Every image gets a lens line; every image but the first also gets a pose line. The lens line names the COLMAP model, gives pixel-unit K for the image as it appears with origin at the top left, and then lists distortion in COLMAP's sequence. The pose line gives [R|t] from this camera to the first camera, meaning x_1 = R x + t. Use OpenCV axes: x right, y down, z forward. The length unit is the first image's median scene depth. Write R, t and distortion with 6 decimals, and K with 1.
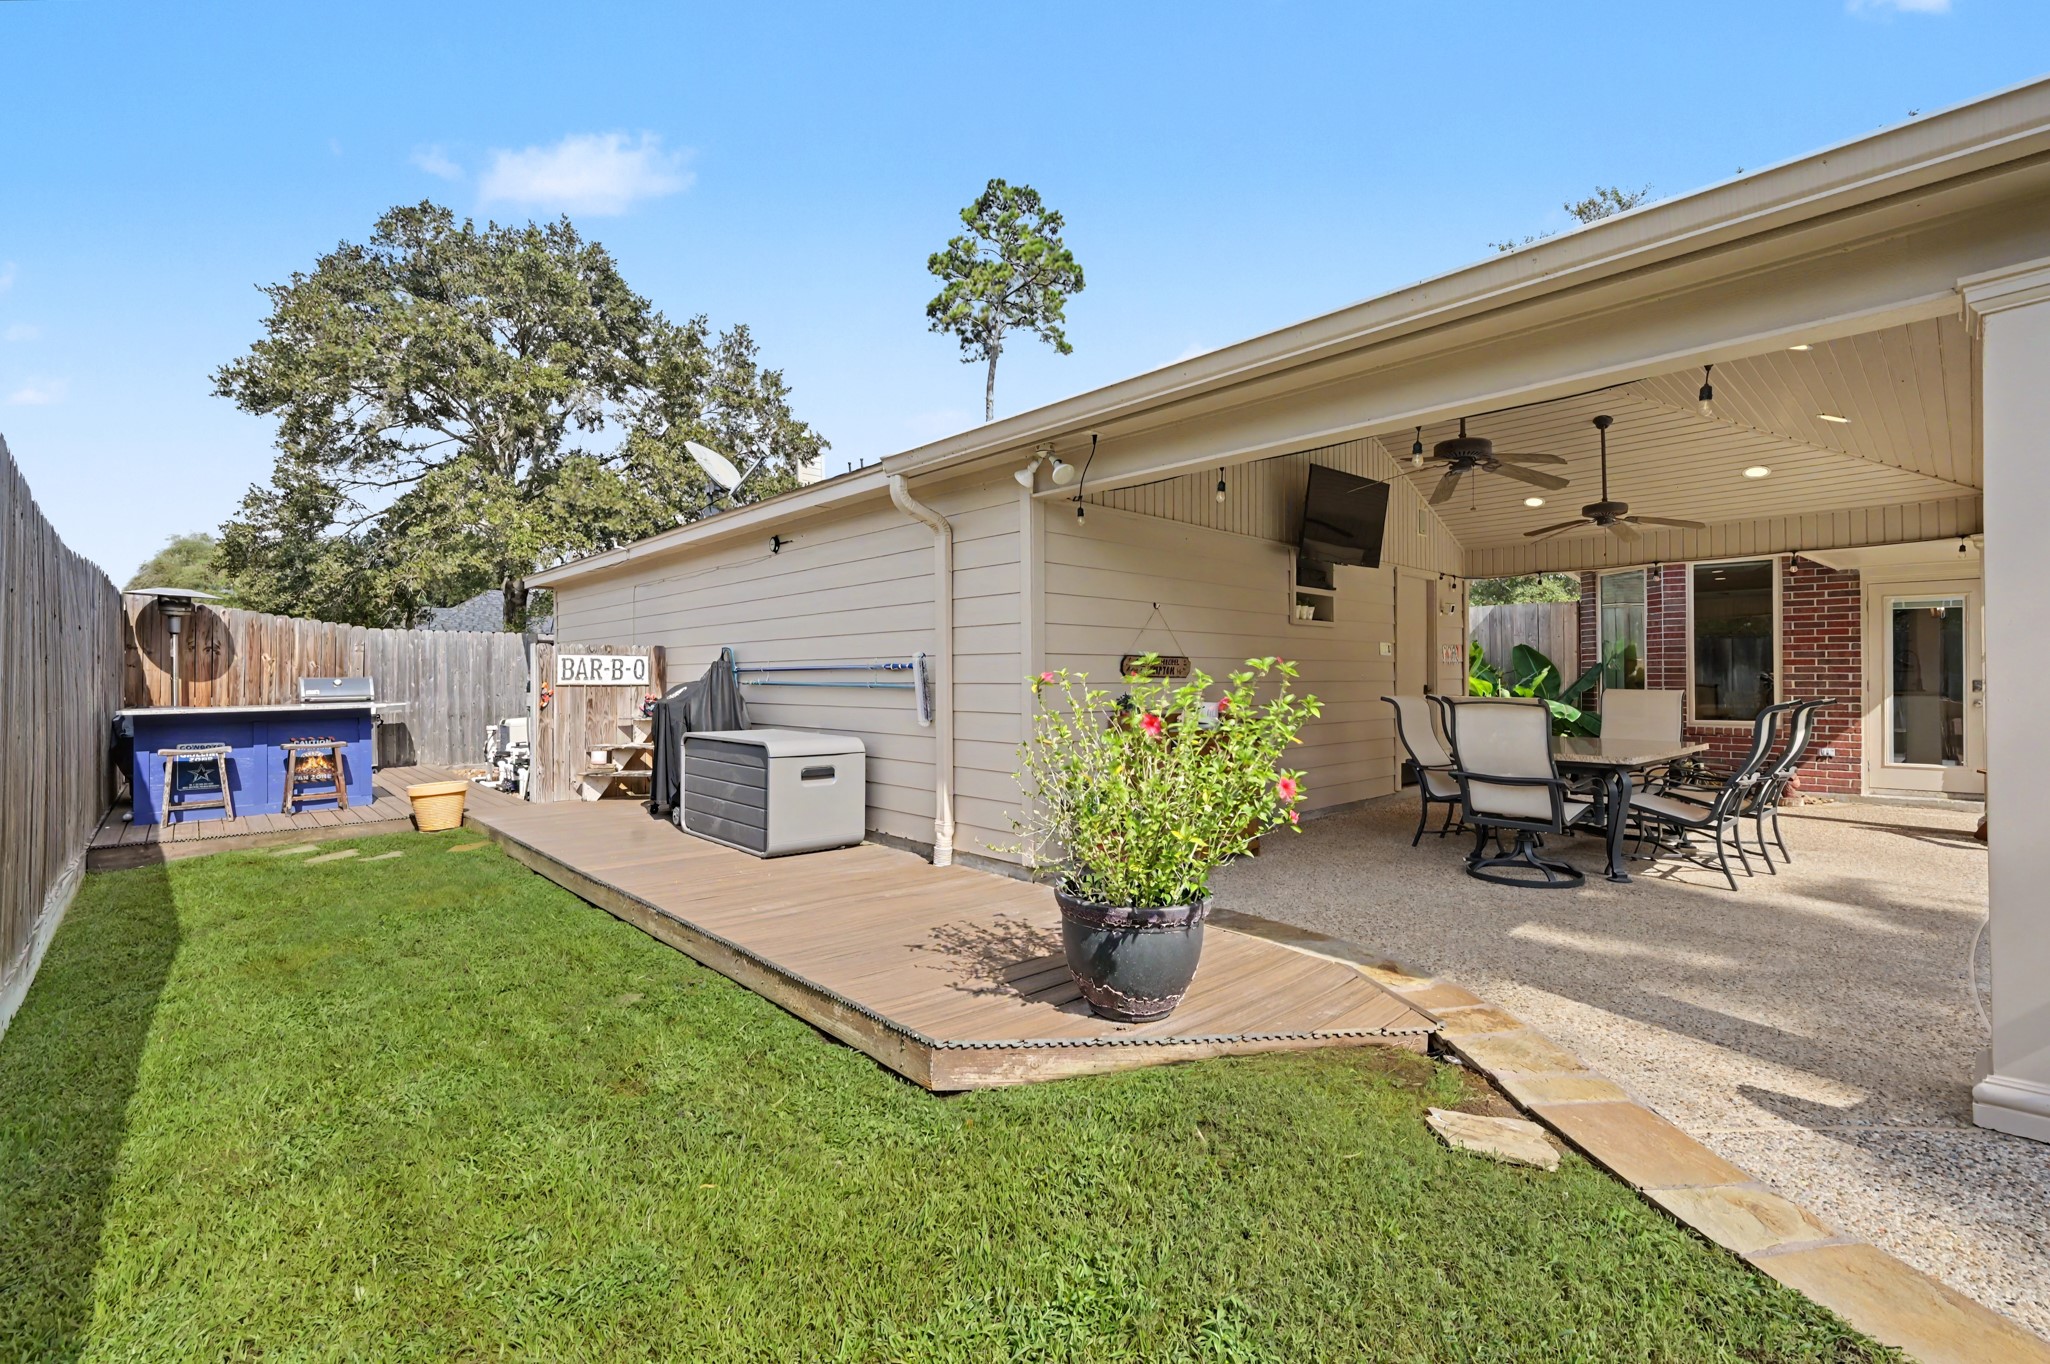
lens RADIAL K [[902.2, 0, 1023.0], [0, 902.2, 675.7], [0, 0, 1]] dist [-0.000992, -0.000308]
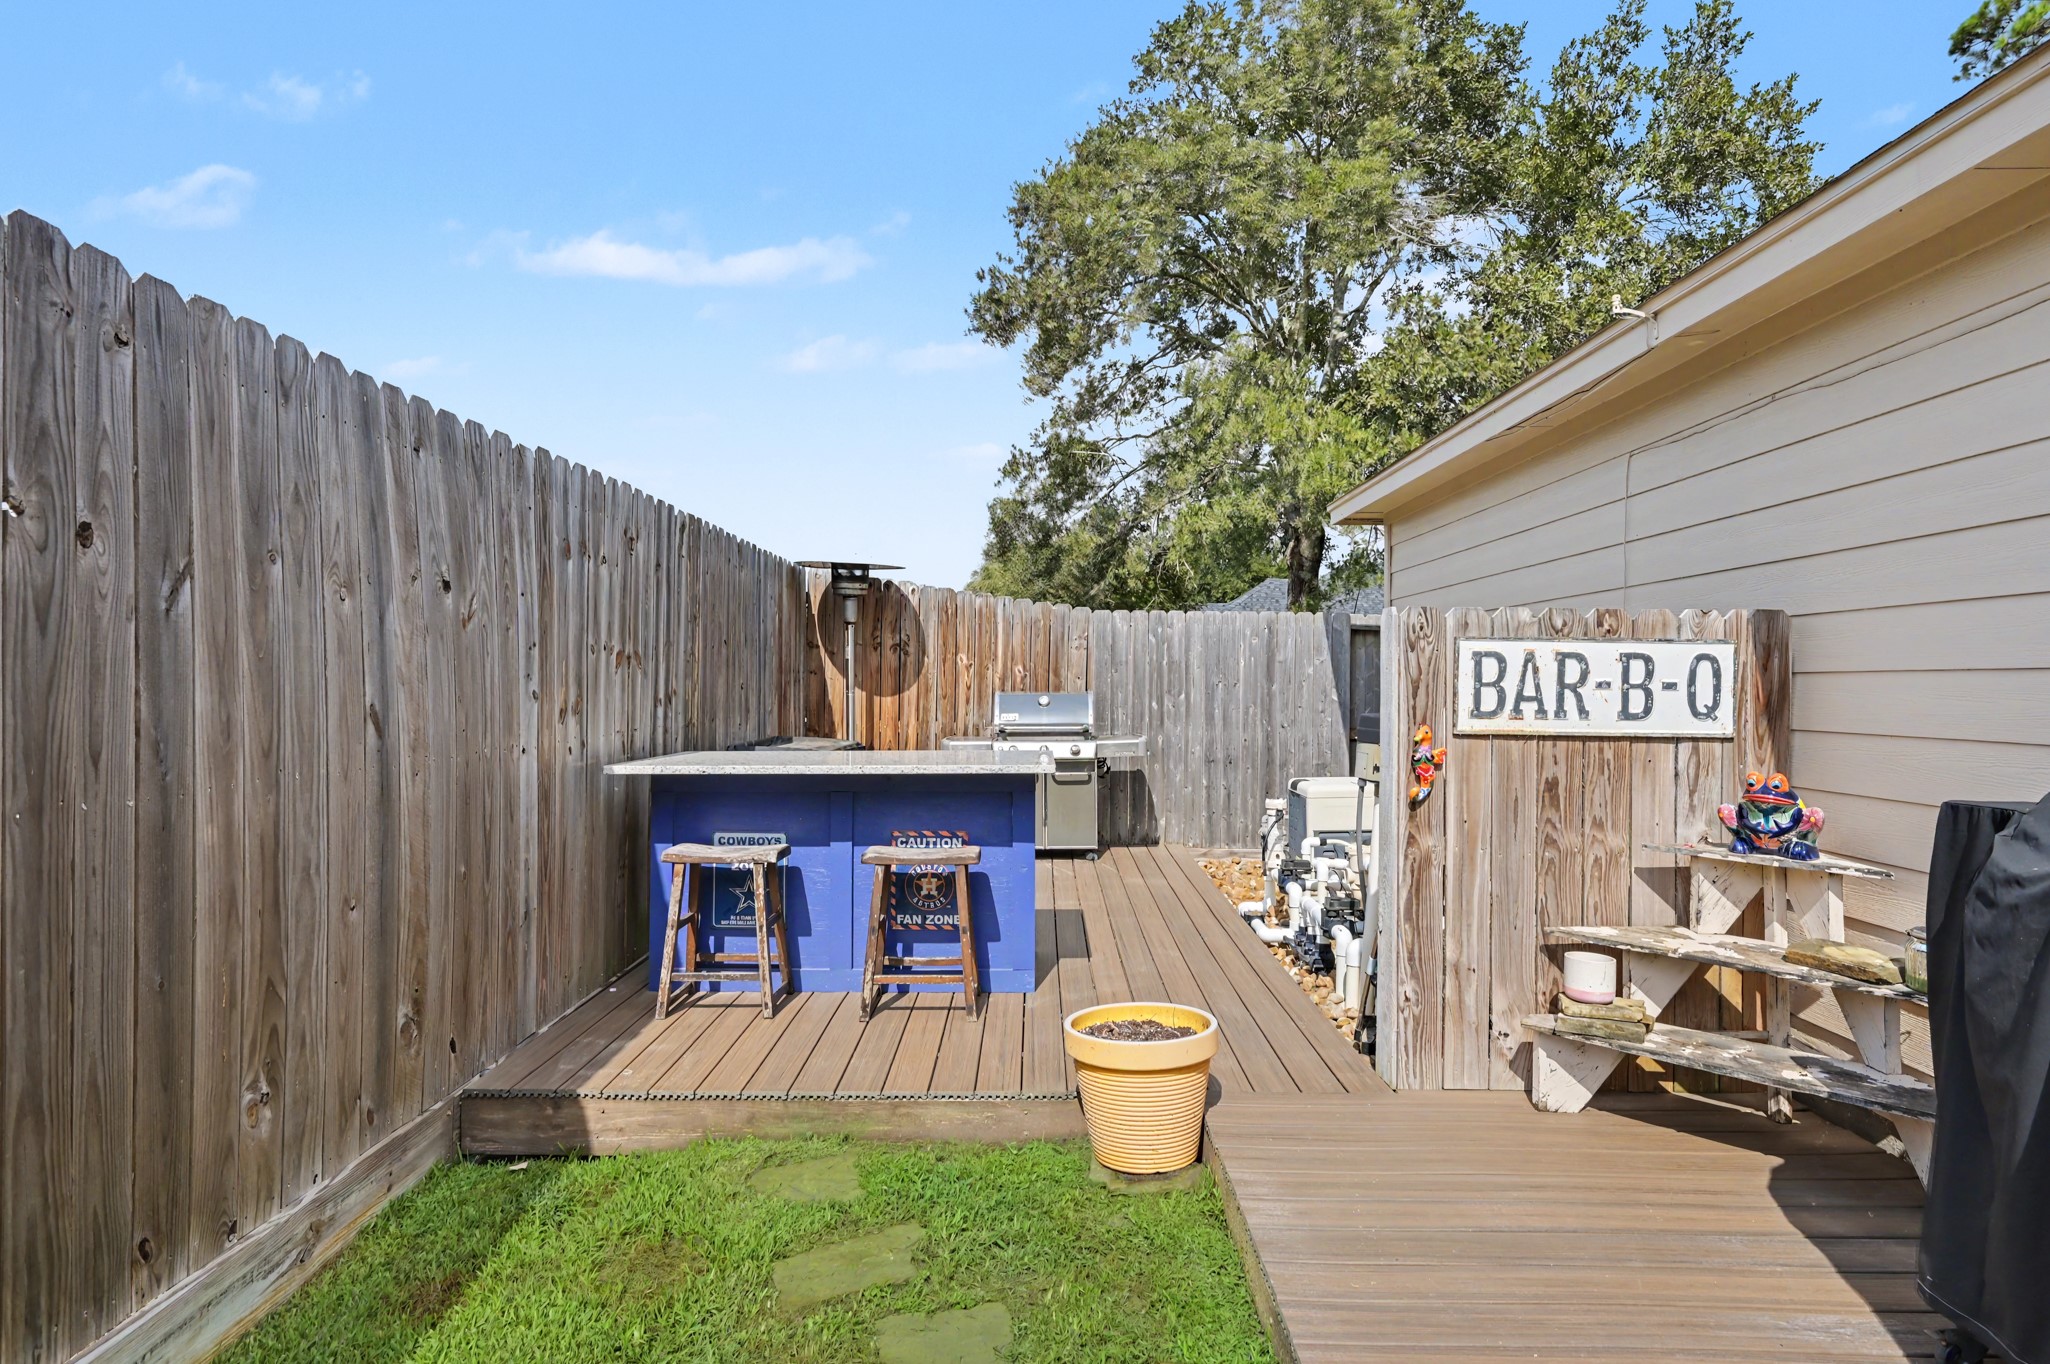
lens RADIAL K [[1173.9, 0, 1025.0], [0, 1173.9, 682.0], [0, 0, 1]] dist [-0.001328, -0.001104]
pose [[0.739773, 0.006429, -0.672826, -0.254106], [-0.007849, 0.999969, 0.000924, -0.005554], [0.672811, 0.004597, 0.739801, 0.425448]]
